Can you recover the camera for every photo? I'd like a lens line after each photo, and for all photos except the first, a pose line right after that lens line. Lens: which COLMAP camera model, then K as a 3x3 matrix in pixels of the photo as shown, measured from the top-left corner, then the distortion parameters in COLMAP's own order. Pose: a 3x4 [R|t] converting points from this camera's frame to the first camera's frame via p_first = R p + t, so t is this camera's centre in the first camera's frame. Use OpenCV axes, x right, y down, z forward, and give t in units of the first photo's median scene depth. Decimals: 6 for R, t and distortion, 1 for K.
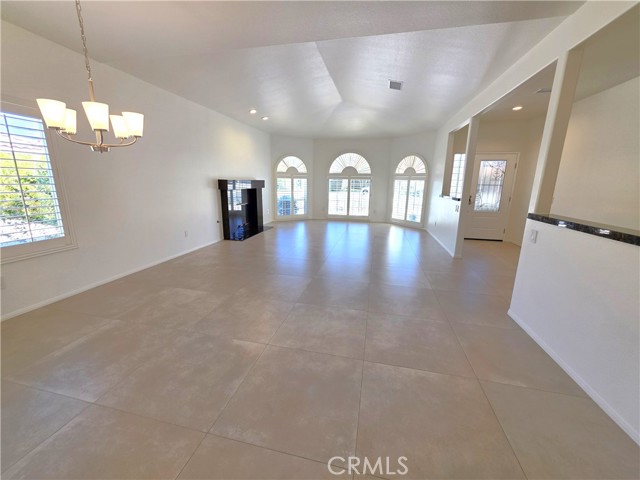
lens RADIAL K [[257.8, 0, 319.0], [0, 257.8, 236.6], [0, 0, 1]] dist [-0.003849, -0.001018]
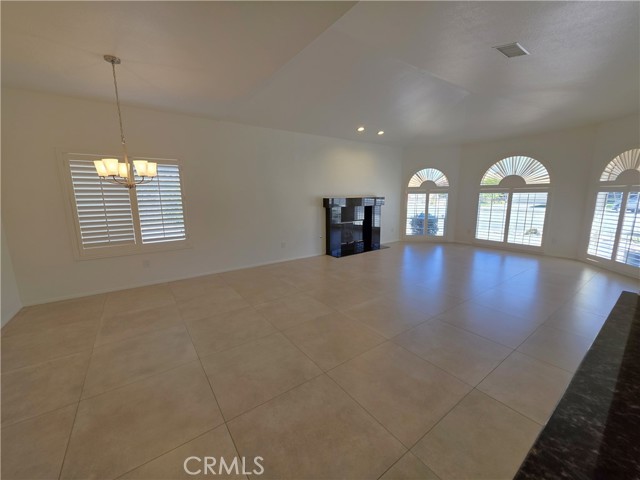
lens RADIAL K [[257.8, 0, 316.3], [0, 257.8, 238.5], [0, 0, 1]] dist [-0.003849, -0.001018]
pose [[0.746791, 0.087338, -0.659299, 0.204575], [-0.117470, 0.993075, -0.001505, -0.032115], [0.654602, 0.078571, 0.751879, 0.121860]]
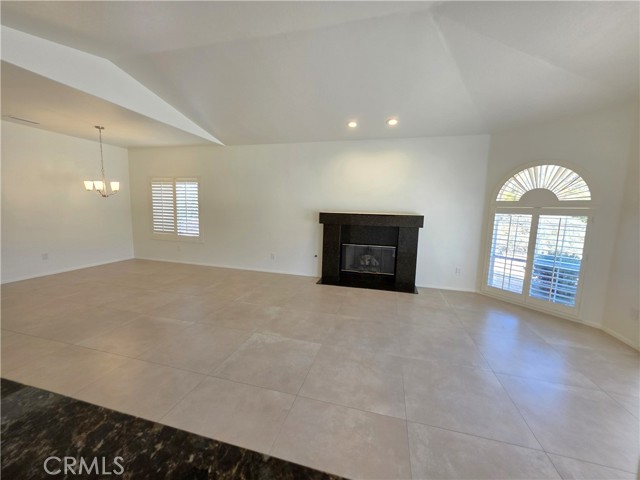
lens RADIAL K [[257.8, 0, 316.4], [0, 257.8, 238.5], [0, 0, 1]] dist [-0.003849, -0.001018]
pose [[-0.044029, 0.093179, -0.994675, 0.359166], [-0.241858, 0.965030, 0.101107, -0.143716], [0.969312, 0.245022, -0.019953, 0.670158]]
